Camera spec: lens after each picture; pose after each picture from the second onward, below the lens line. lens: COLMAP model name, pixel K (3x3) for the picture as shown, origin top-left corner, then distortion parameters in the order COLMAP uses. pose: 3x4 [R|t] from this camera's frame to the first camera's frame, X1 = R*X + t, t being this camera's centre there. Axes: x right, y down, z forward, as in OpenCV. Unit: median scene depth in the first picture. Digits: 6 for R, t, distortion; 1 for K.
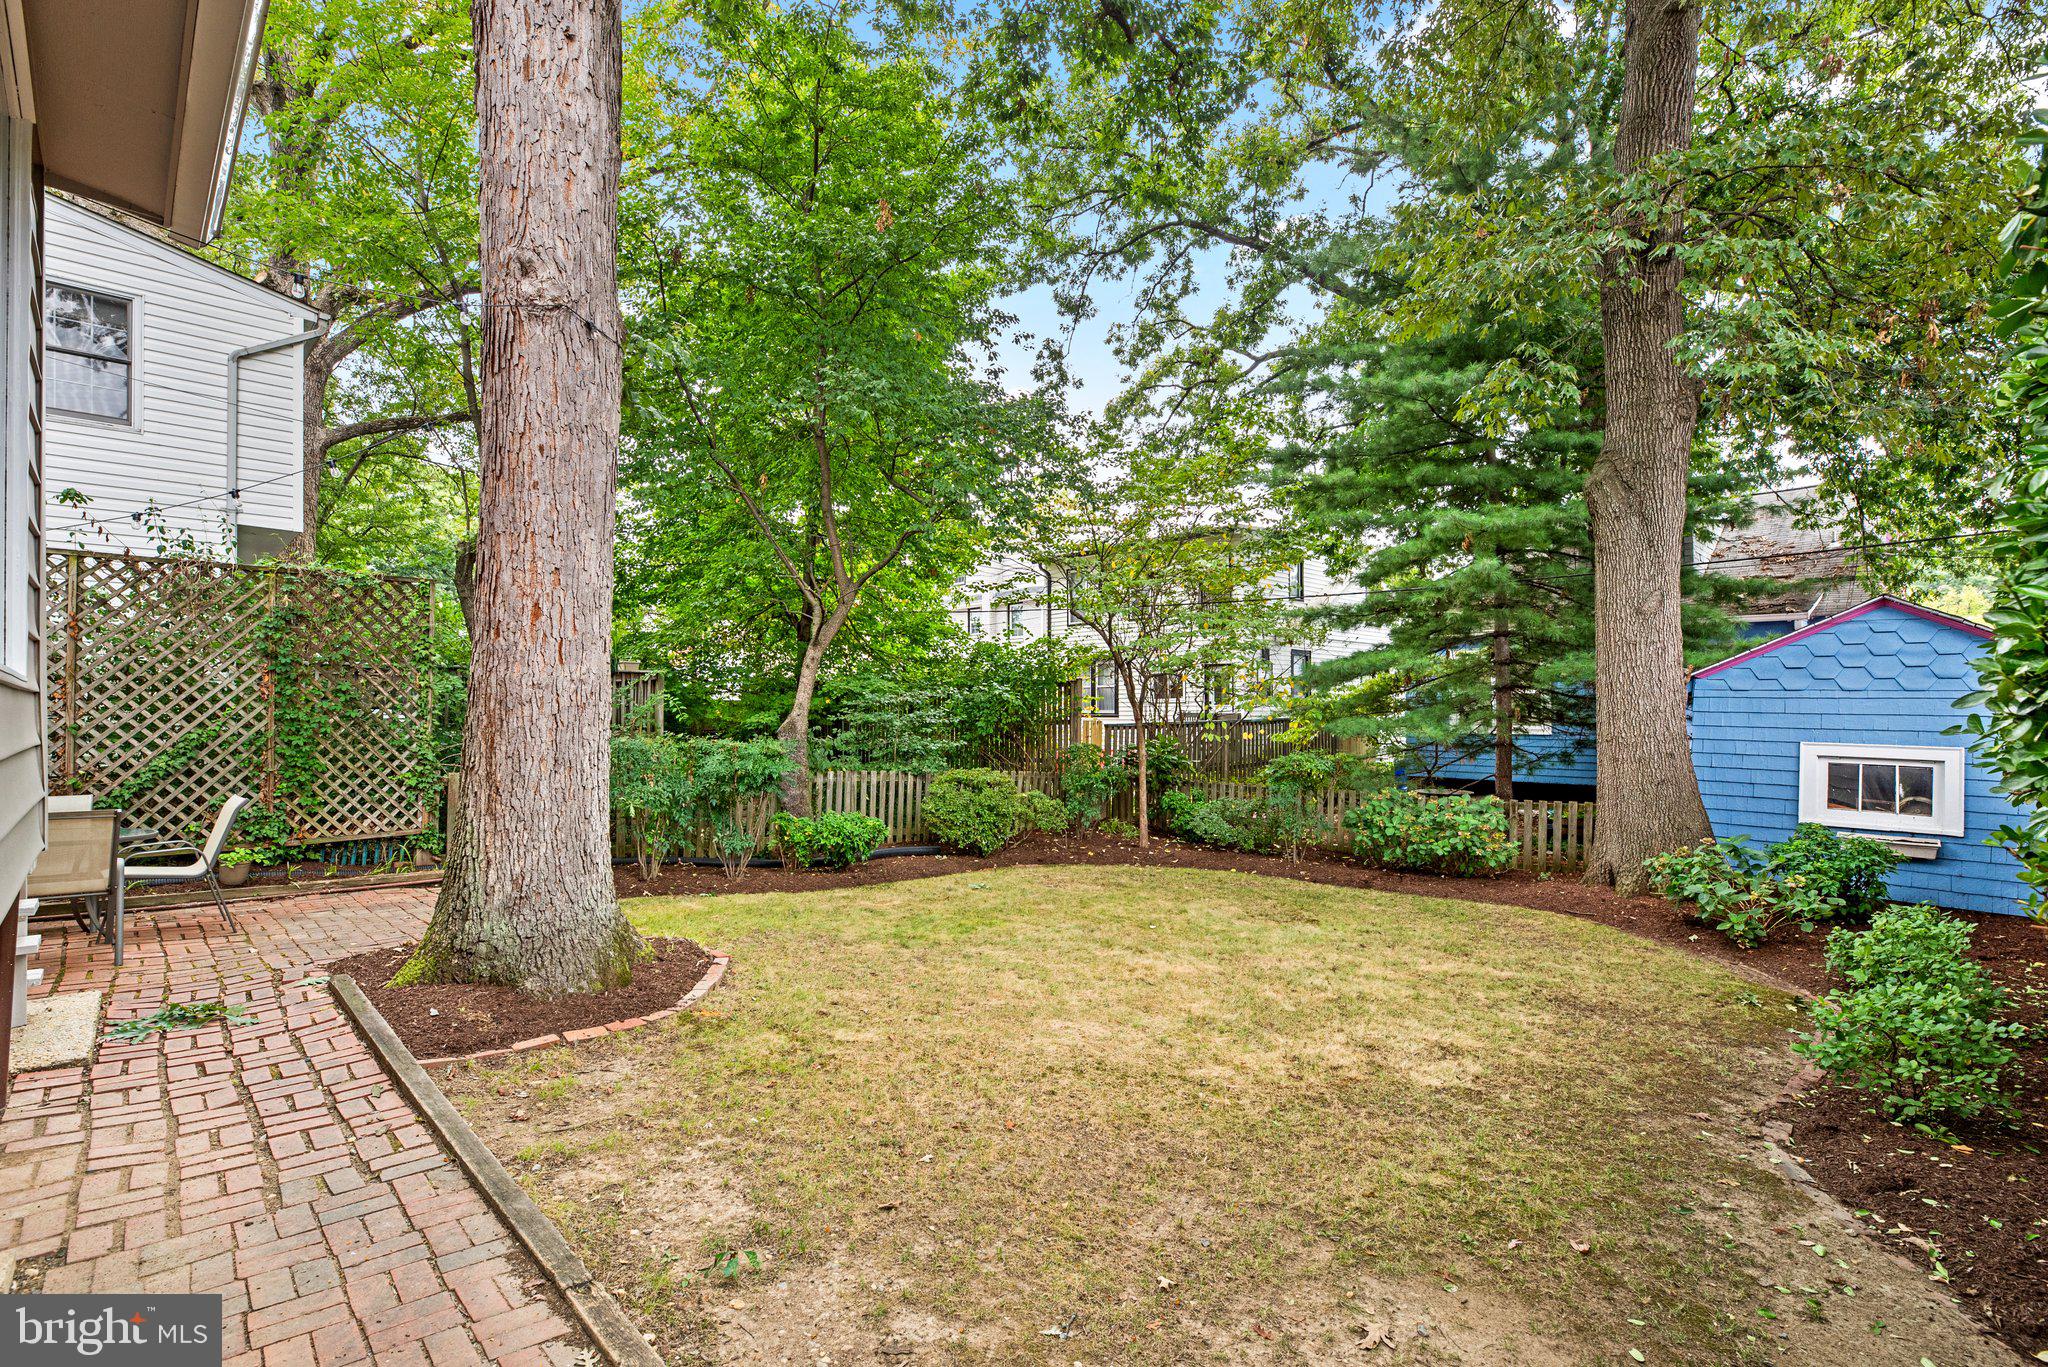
lens RADIAL K [[921.8, 0, 1023.2], [0, 921.8, 704.0], [0, 0, 1]] dist [0.000528, -0.000150]
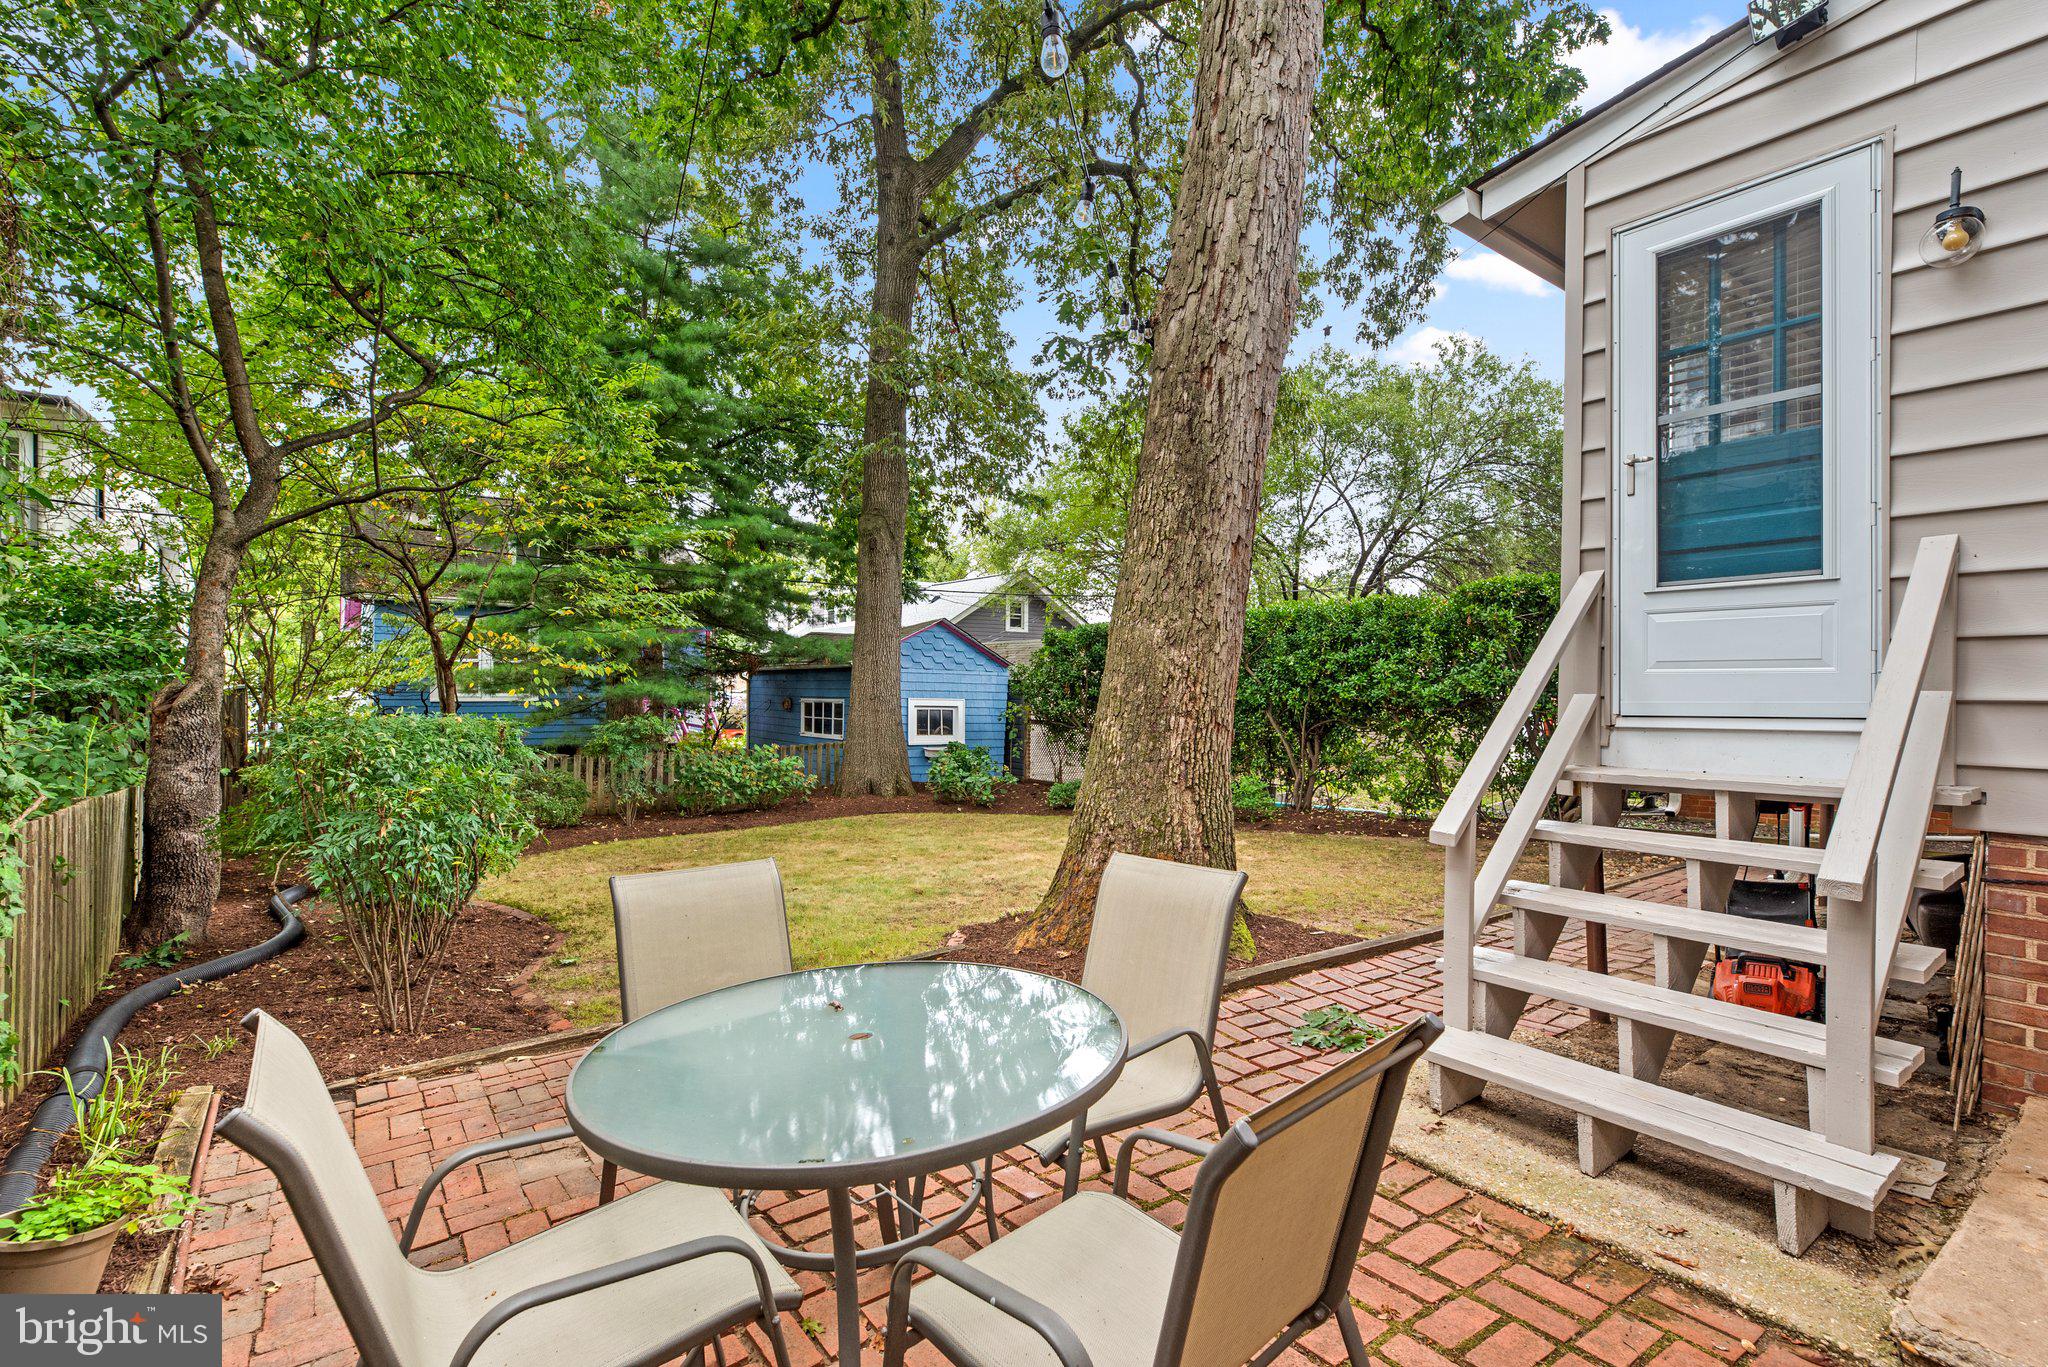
lens RADIAL K [[921.8, 0, 1017.9], [0, 921.8, 678.3], [0, 0, 1]] dist [0.000528, -0.000150]
pose [[0.129325, 0.009610, 0.991556, -1.035667], [-0.014561, 0.999864, -0.007792, 0.016855], [-0.991495, -0.013430, 0.129447, 0.699278]]
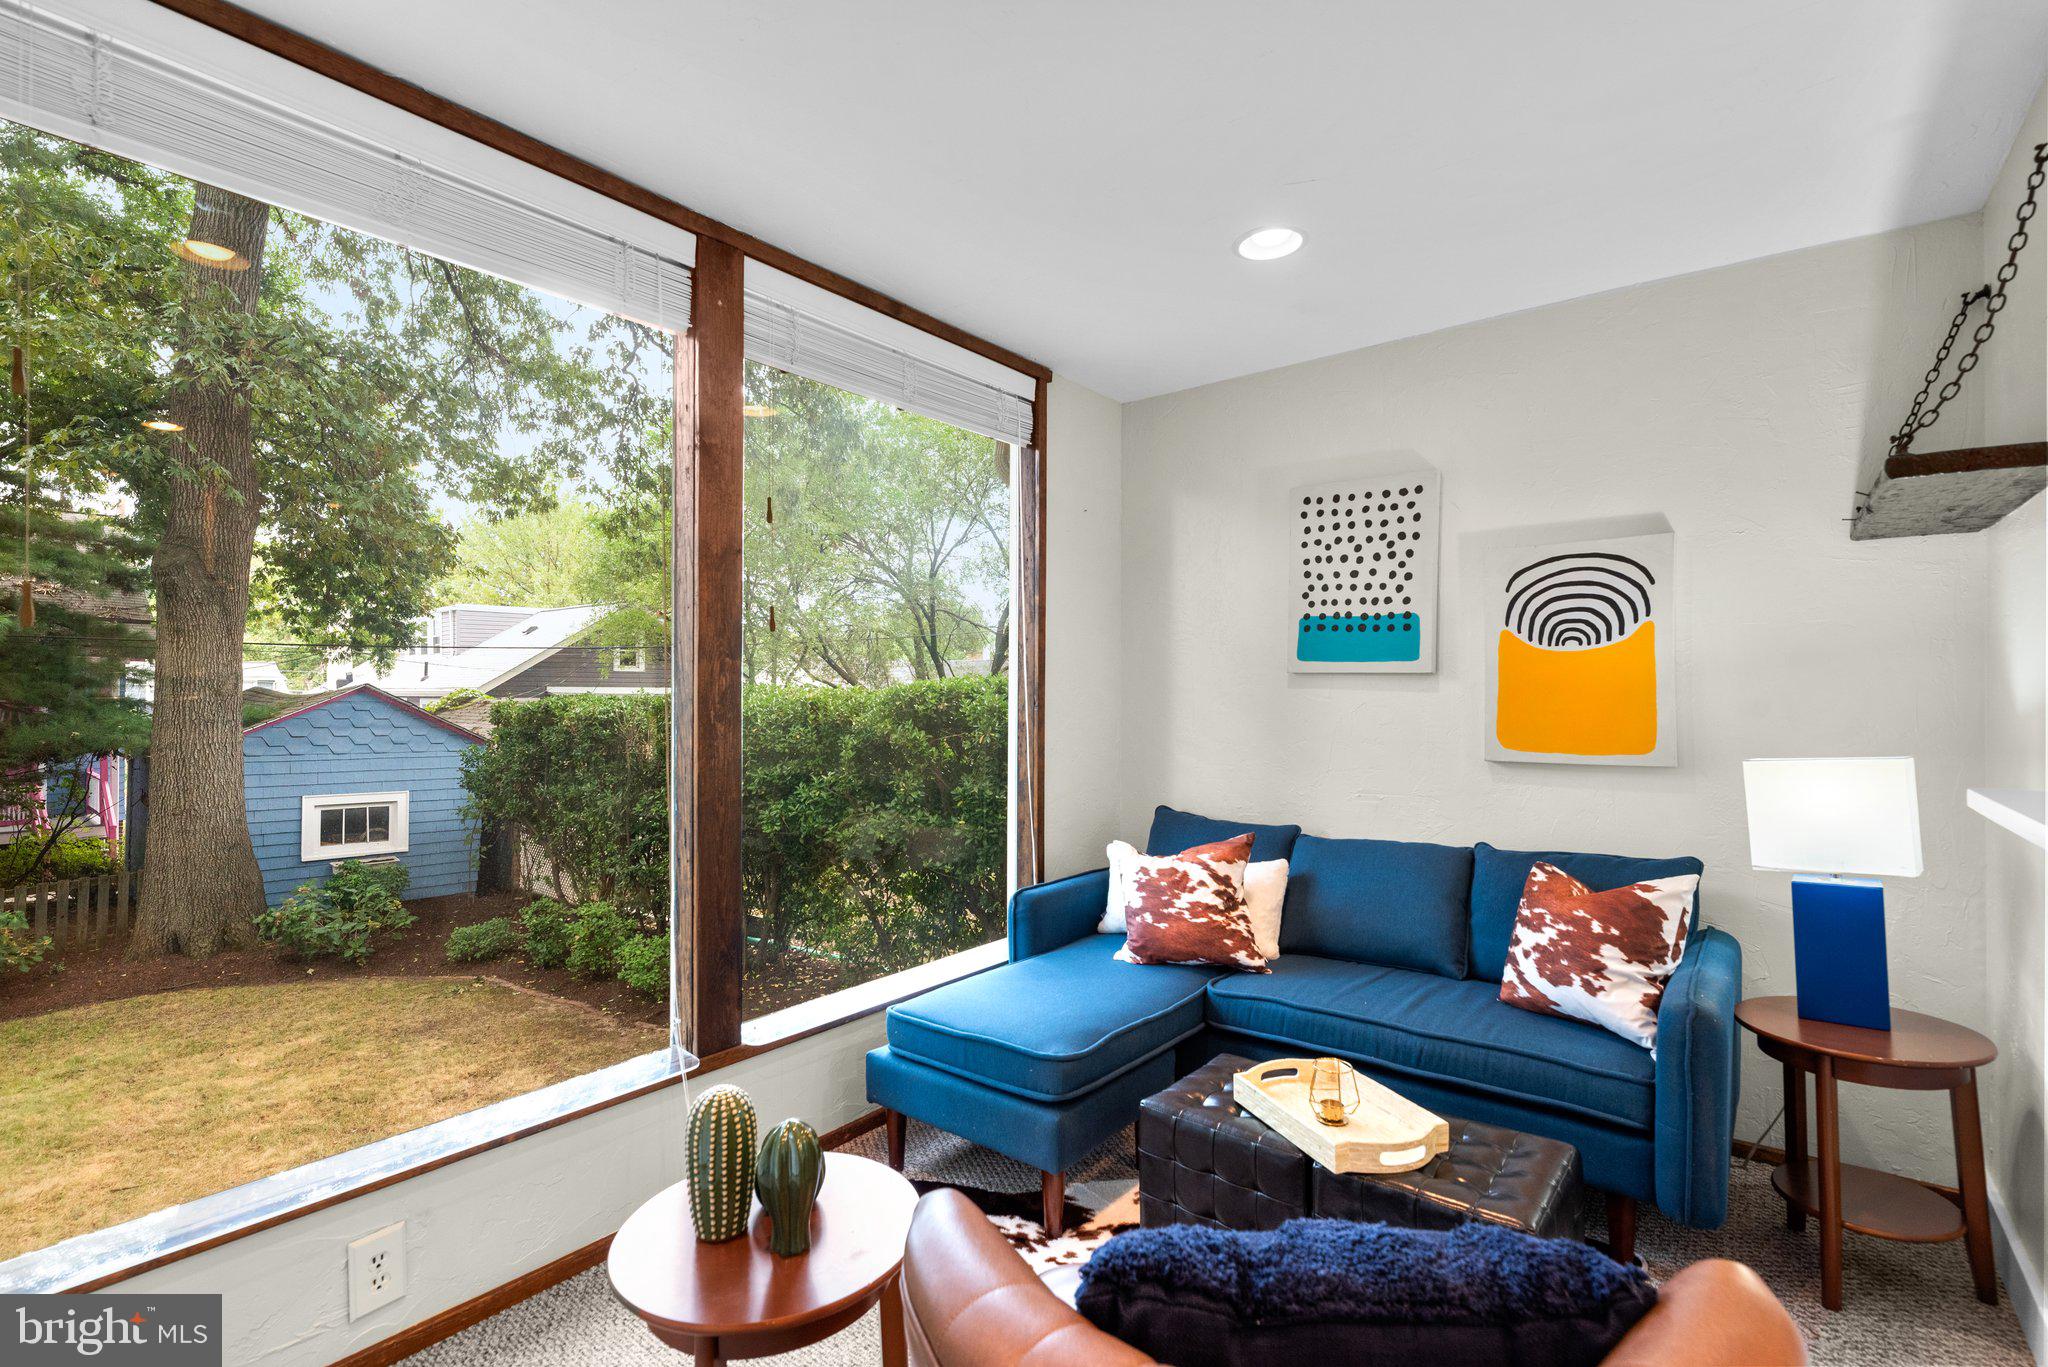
lens RADIAL K [[921.8, 0, 1017.3], [0, 921.8, 686.6], [0, 0, 1]] dist [0.000528, -0.000150]
pose [[-0.116100, 0.012218, 0.993162, -0.627238], [-0.008923, 0.999871, -0.013344, -0.121293], [-0.993197, -0.010412, -0.115976, 0.225262]]
